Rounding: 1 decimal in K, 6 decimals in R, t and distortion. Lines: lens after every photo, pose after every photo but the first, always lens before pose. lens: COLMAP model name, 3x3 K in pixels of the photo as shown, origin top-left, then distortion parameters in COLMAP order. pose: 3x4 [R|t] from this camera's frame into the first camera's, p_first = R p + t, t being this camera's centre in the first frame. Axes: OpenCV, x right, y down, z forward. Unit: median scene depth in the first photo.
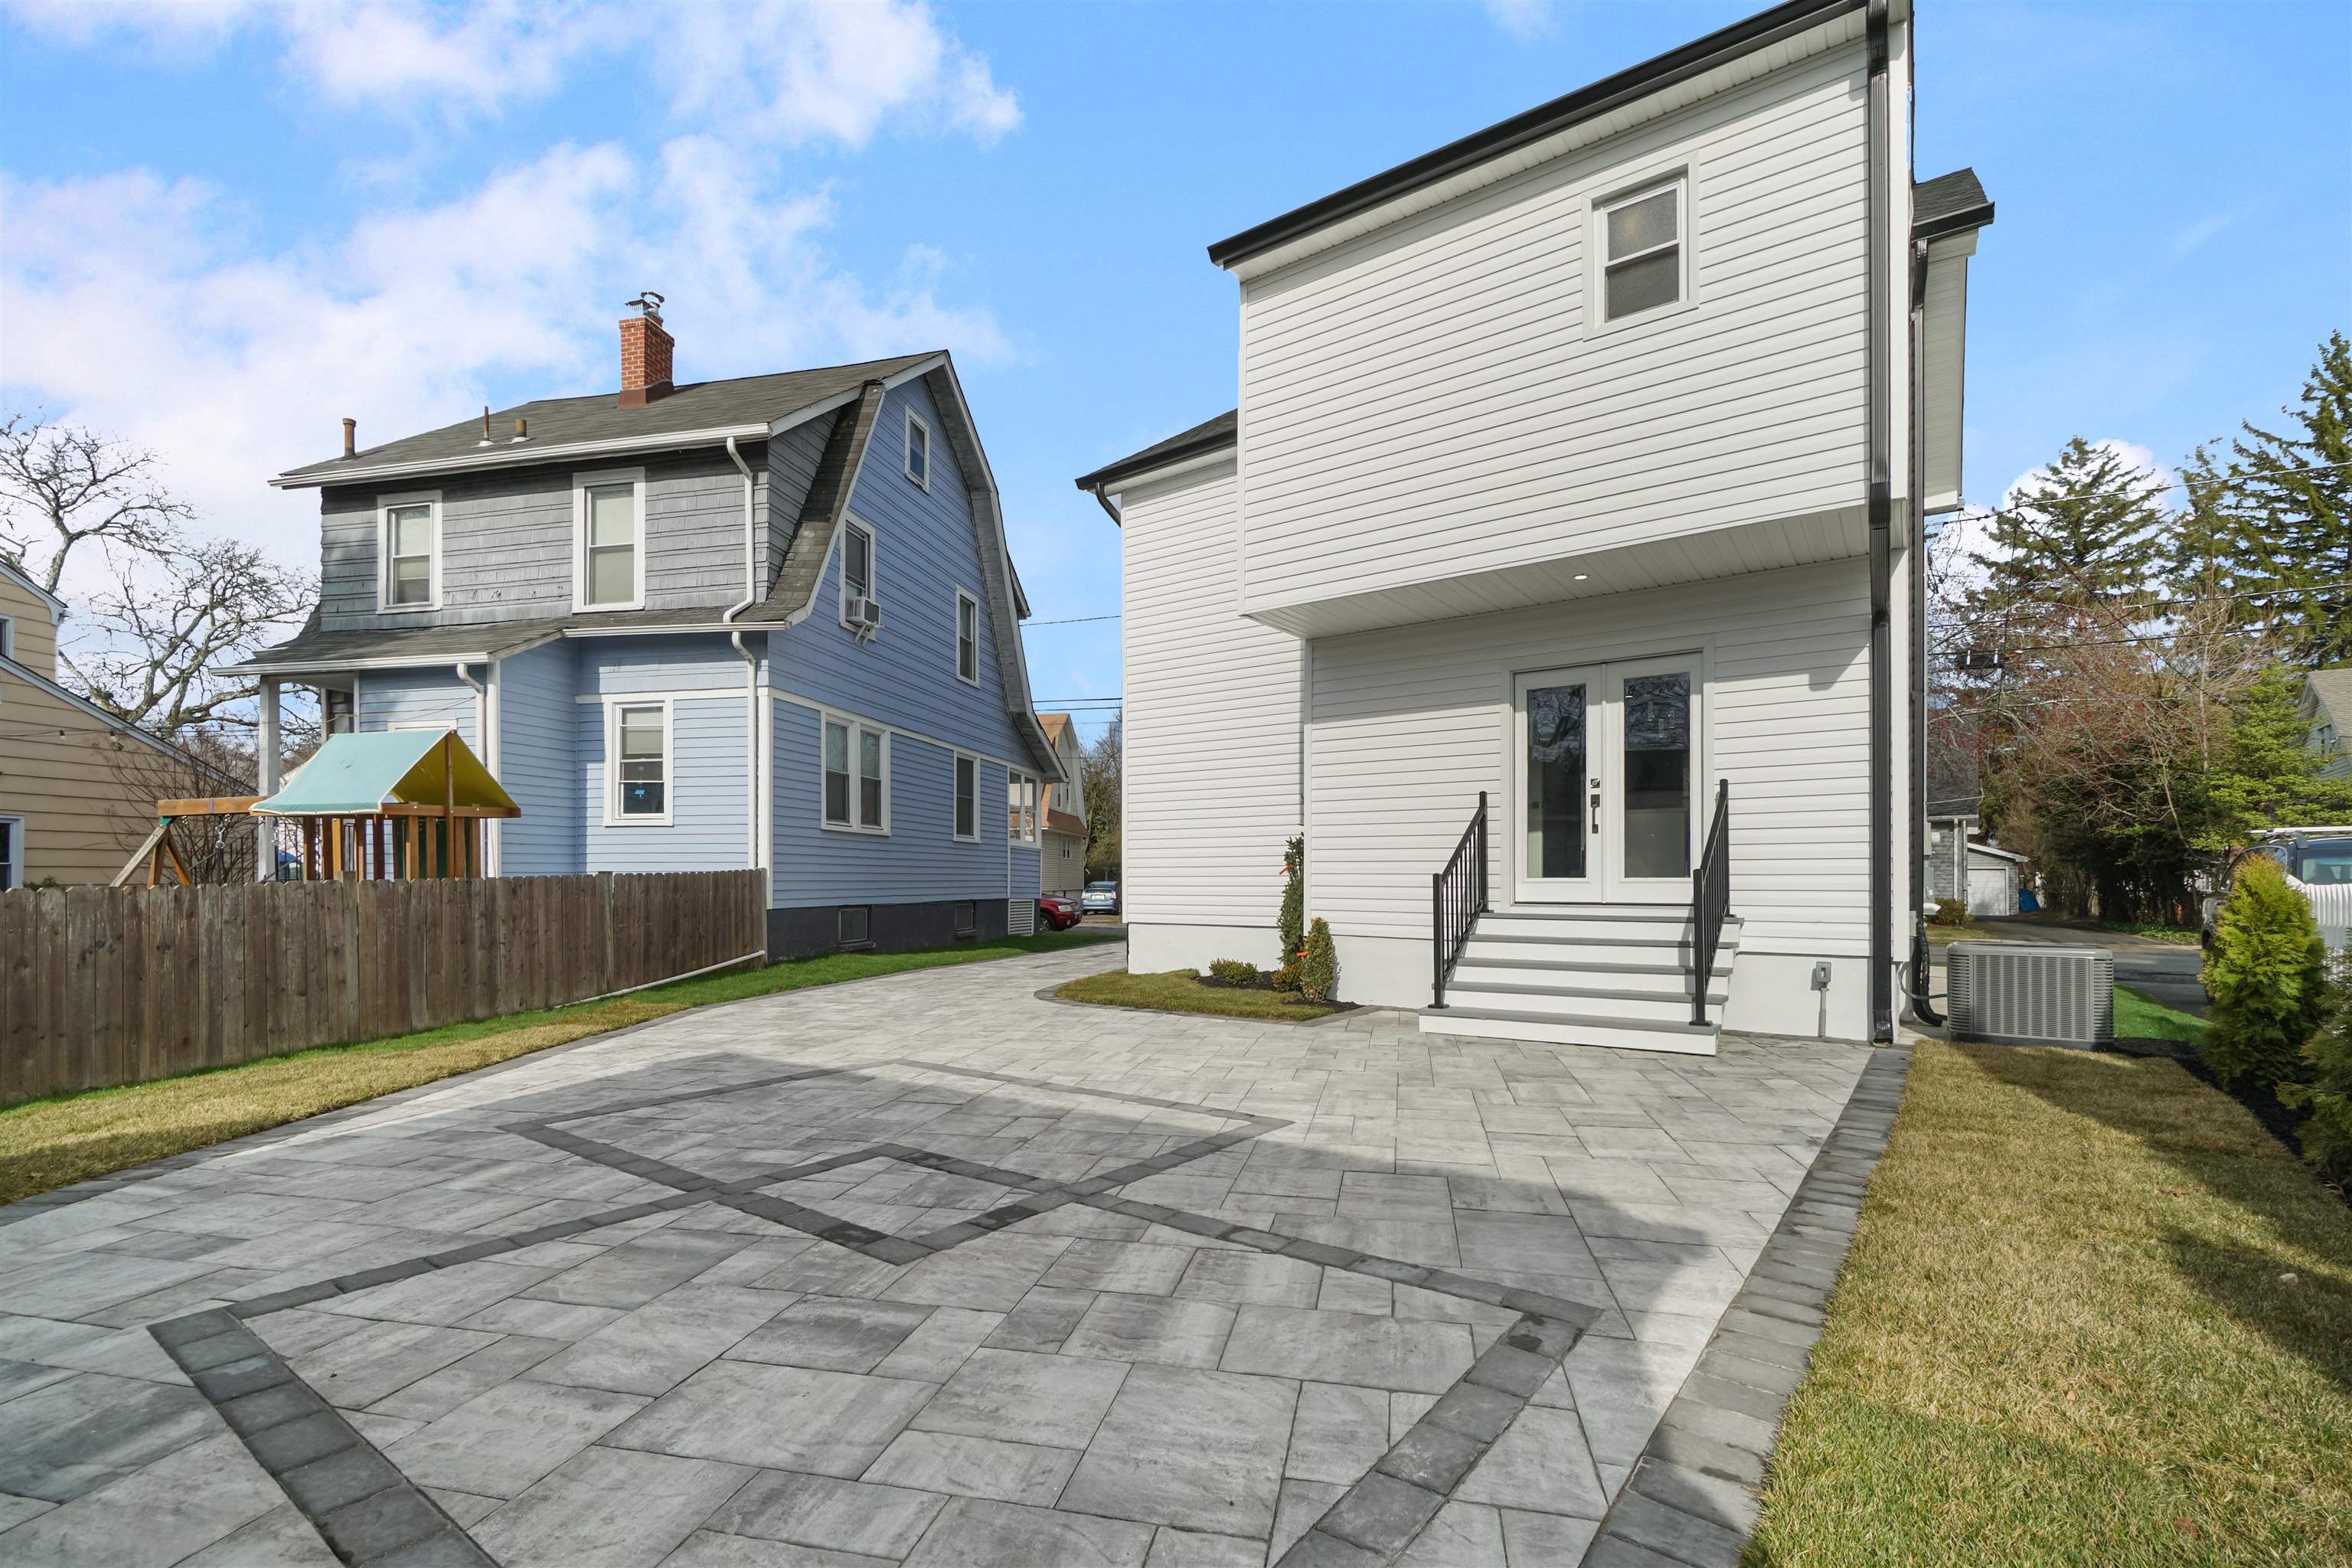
lens RADIAL K [[1001.7, 0, 1169.1], [0, 1001.7, 880.2], [0, 0, 1]] dist [0.000399, -0.000011]
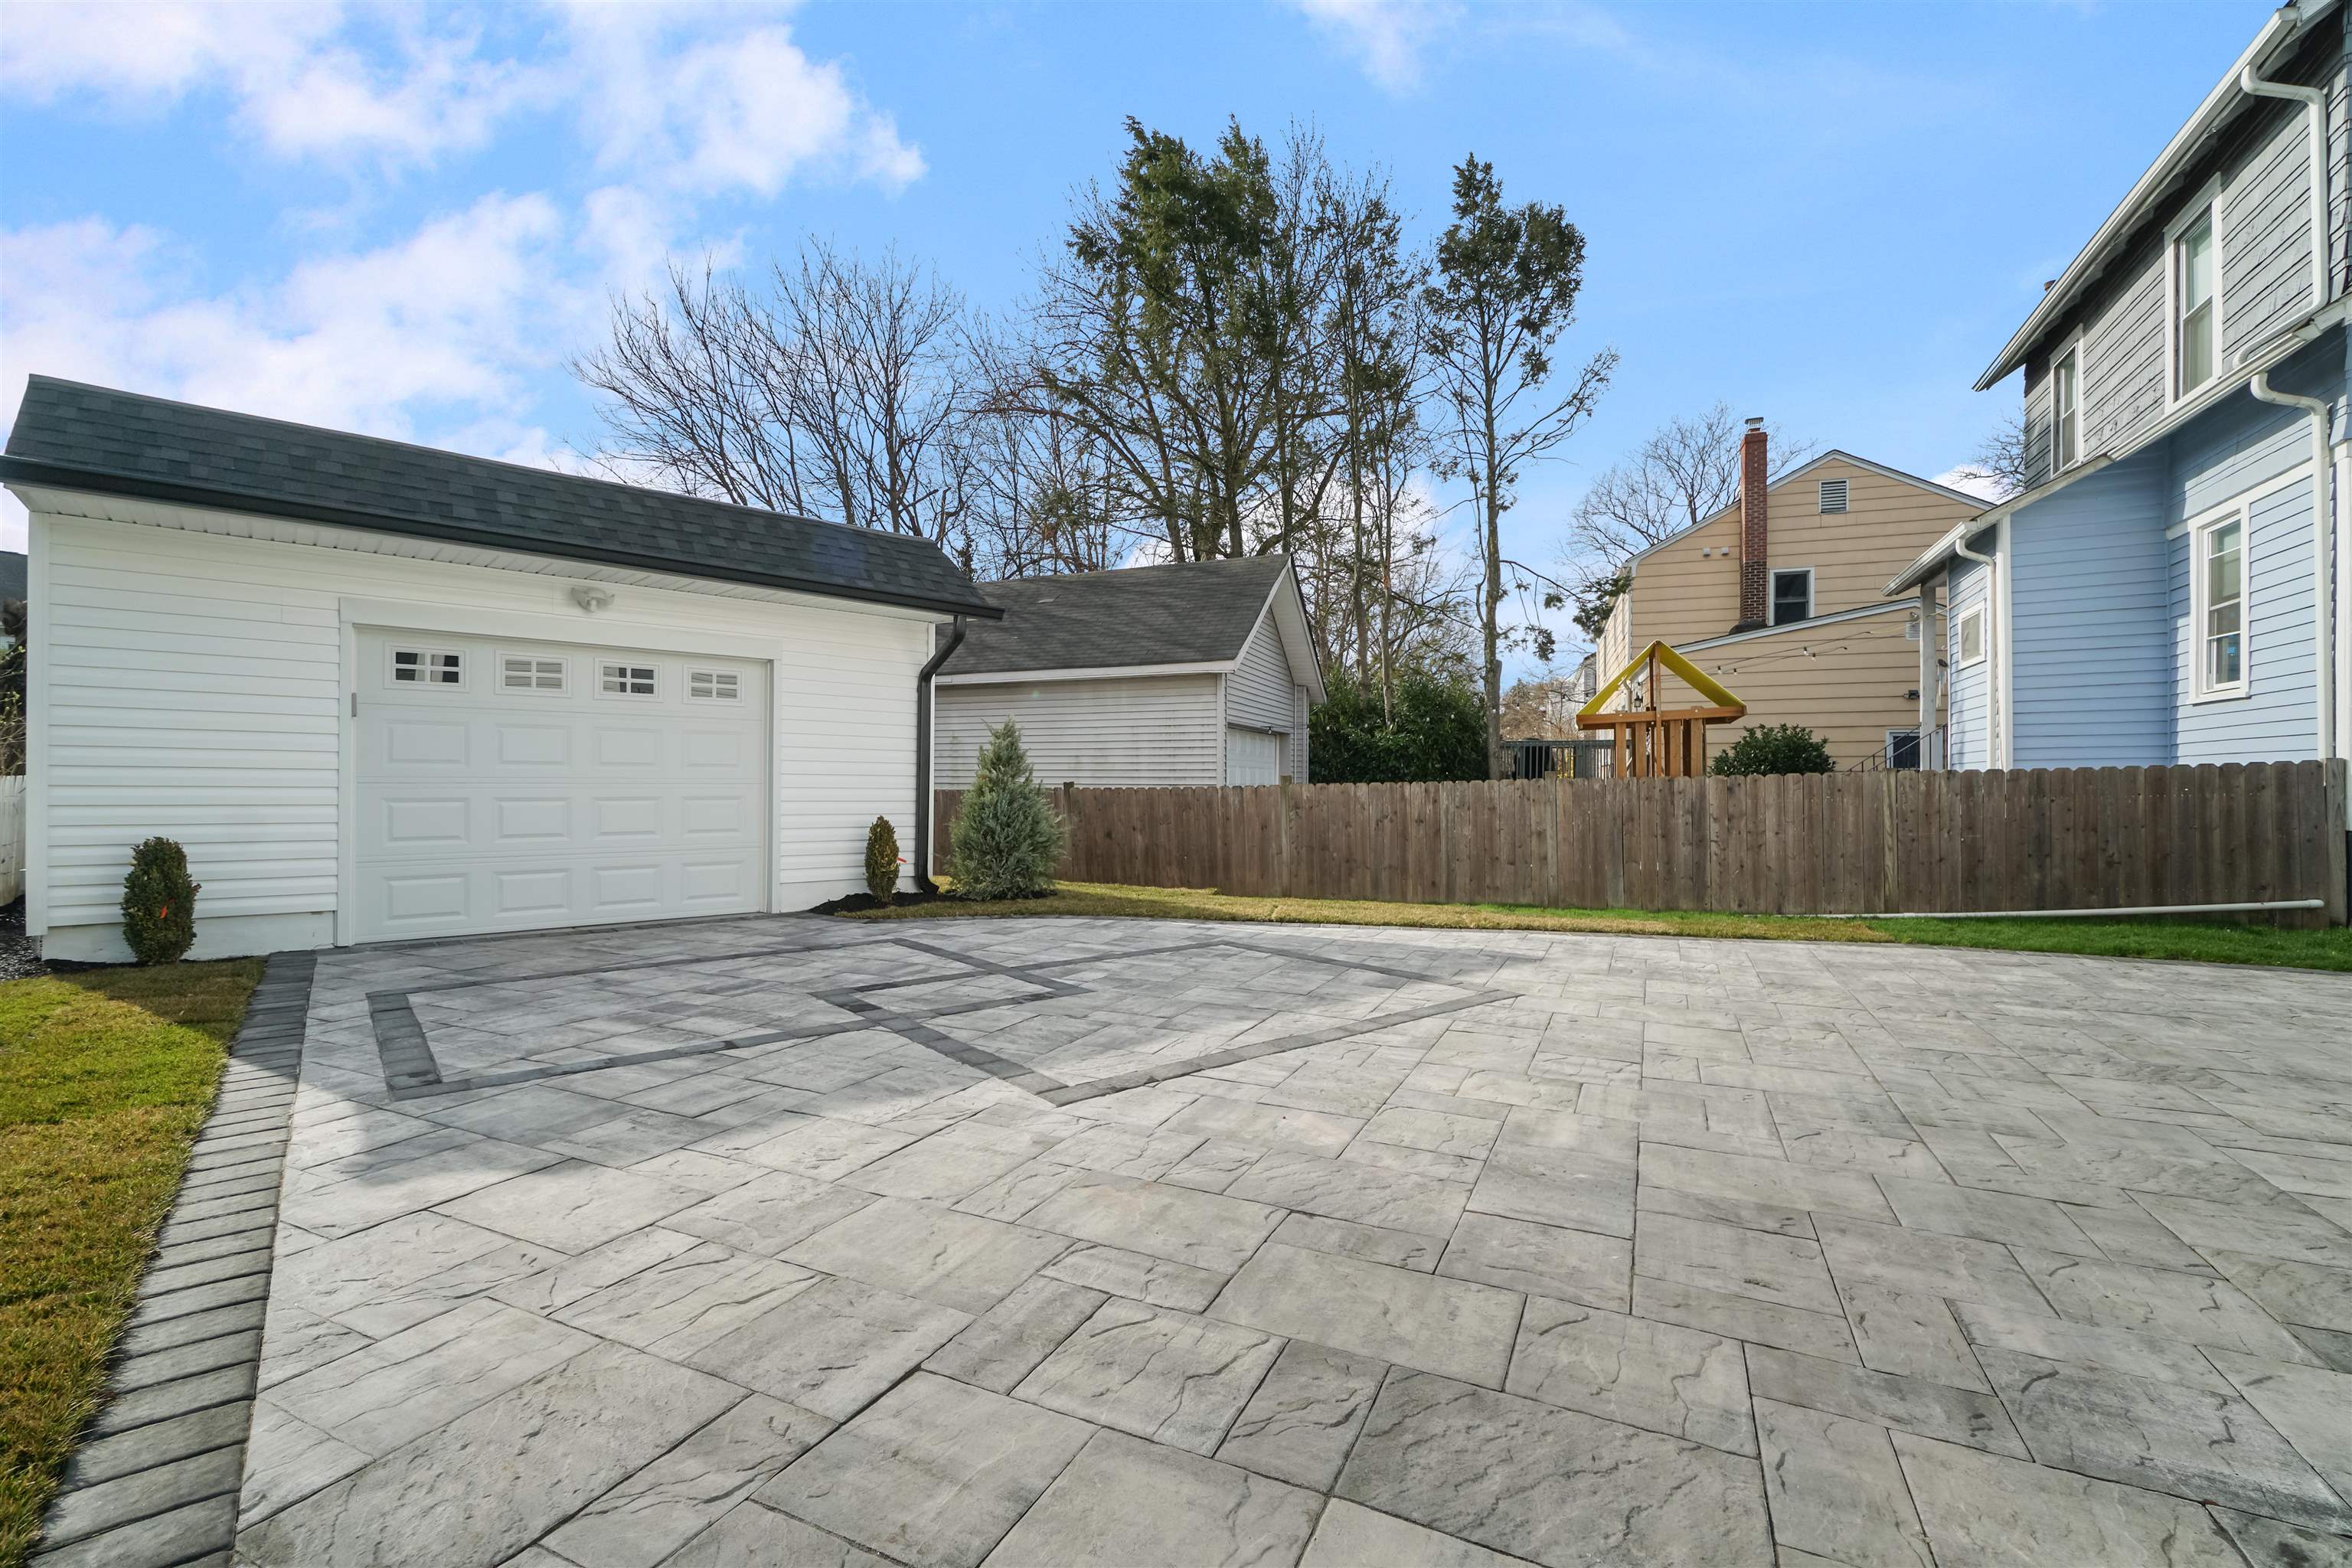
lens RADIAL K [[1004.3, 0, 1162.7], [0, 1004.3, 767.4], [0, 0, 1]] dist [0.005413, -0.000059]
pose [[-0.214705, -0.014750, -0.976568, 0.495840], [-0.001702, 0.999890, -0.014729, 0.004678], [0.976677, -0.001500, -0.214706, 0.745081]]
